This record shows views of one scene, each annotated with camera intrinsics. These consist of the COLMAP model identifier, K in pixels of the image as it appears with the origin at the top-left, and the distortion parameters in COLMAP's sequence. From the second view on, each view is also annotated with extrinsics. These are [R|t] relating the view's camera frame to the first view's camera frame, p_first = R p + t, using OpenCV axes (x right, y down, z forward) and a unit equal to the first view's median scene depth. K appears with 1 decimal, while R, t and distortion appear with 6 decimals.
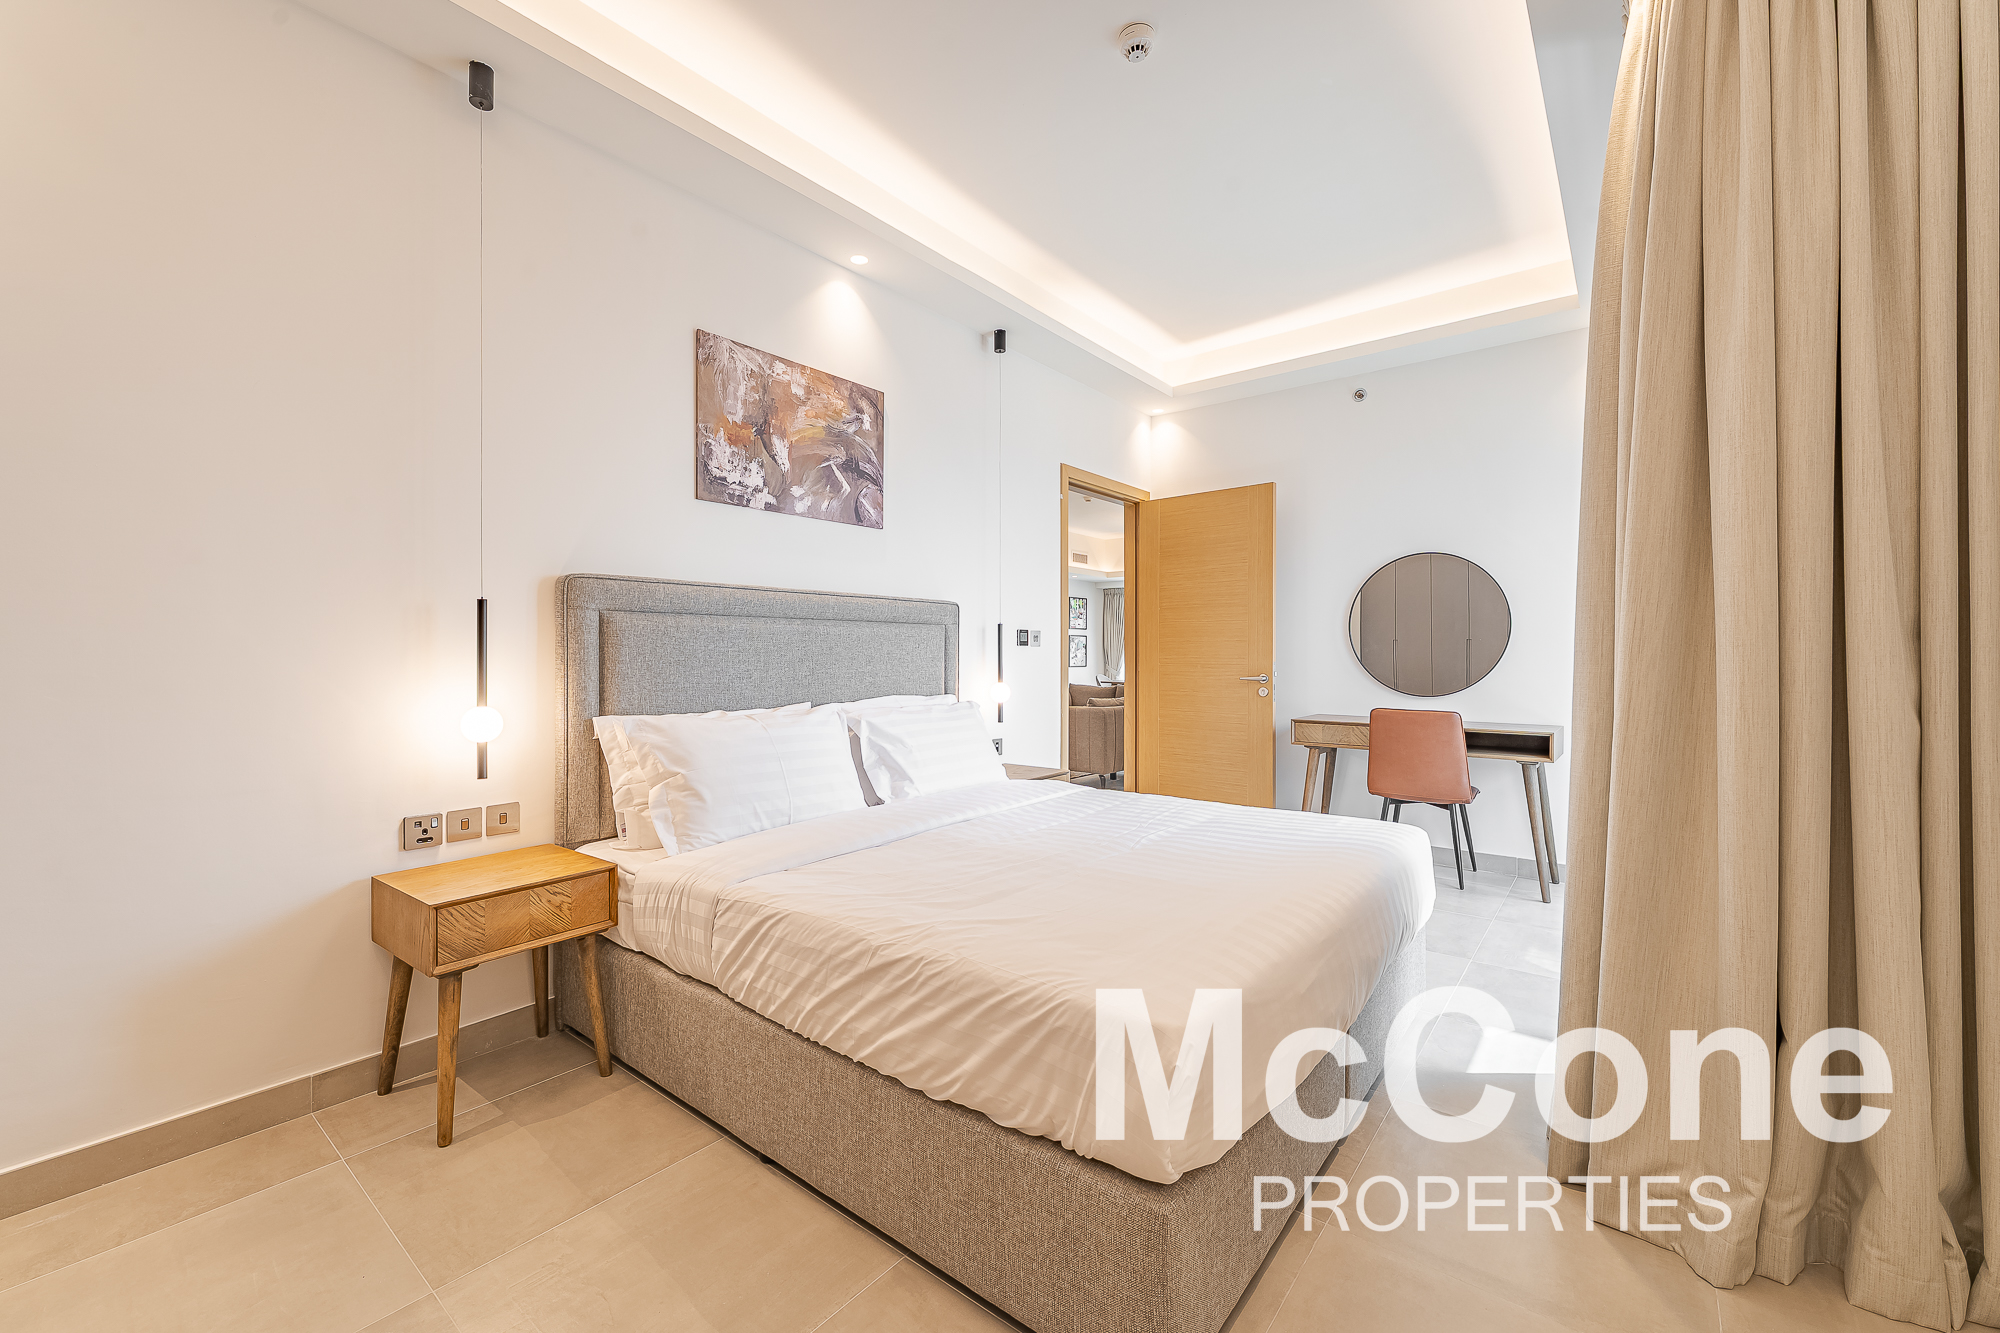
lens RADIAL K [[803.0, 0, 998.9], [0, 803.0, 658.1], [0, 0, 1]] dist [0.002253, -0.001175]
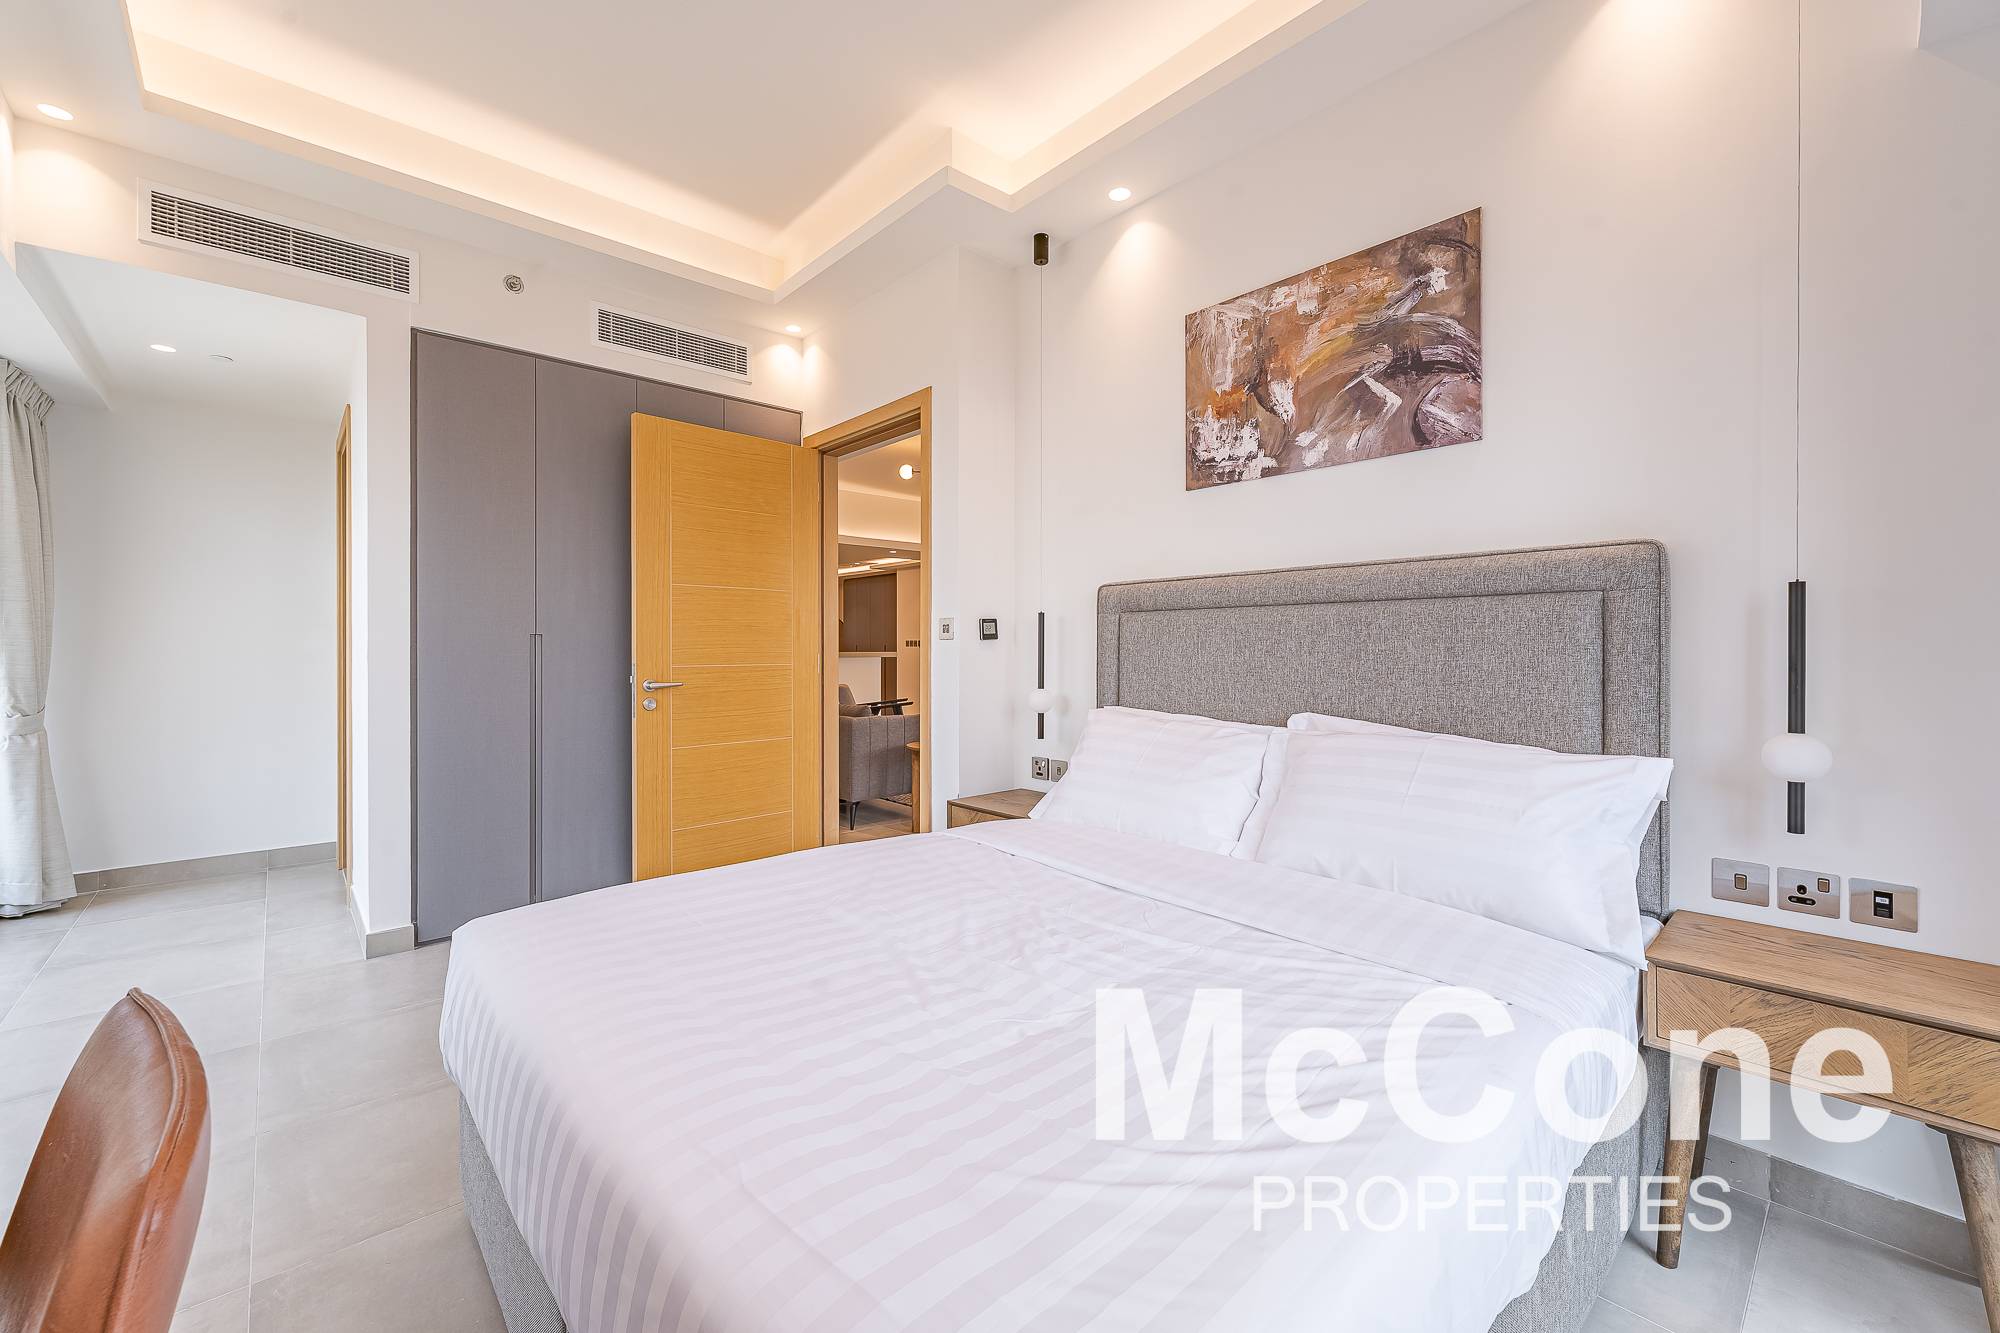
lens RADIAL K [[803.0, 0, 1008.5], [0, 803.0, 644.0], [0, 0, 1]] dist [0.002253, -0.001175]
pose [[-0.160363, -0.003367, -0.987052, 0.561939], [-0.009217, 0.999956, -0.001913, -0.008465], [0.987015, 0.008791, -0.160387, 0.865126]]
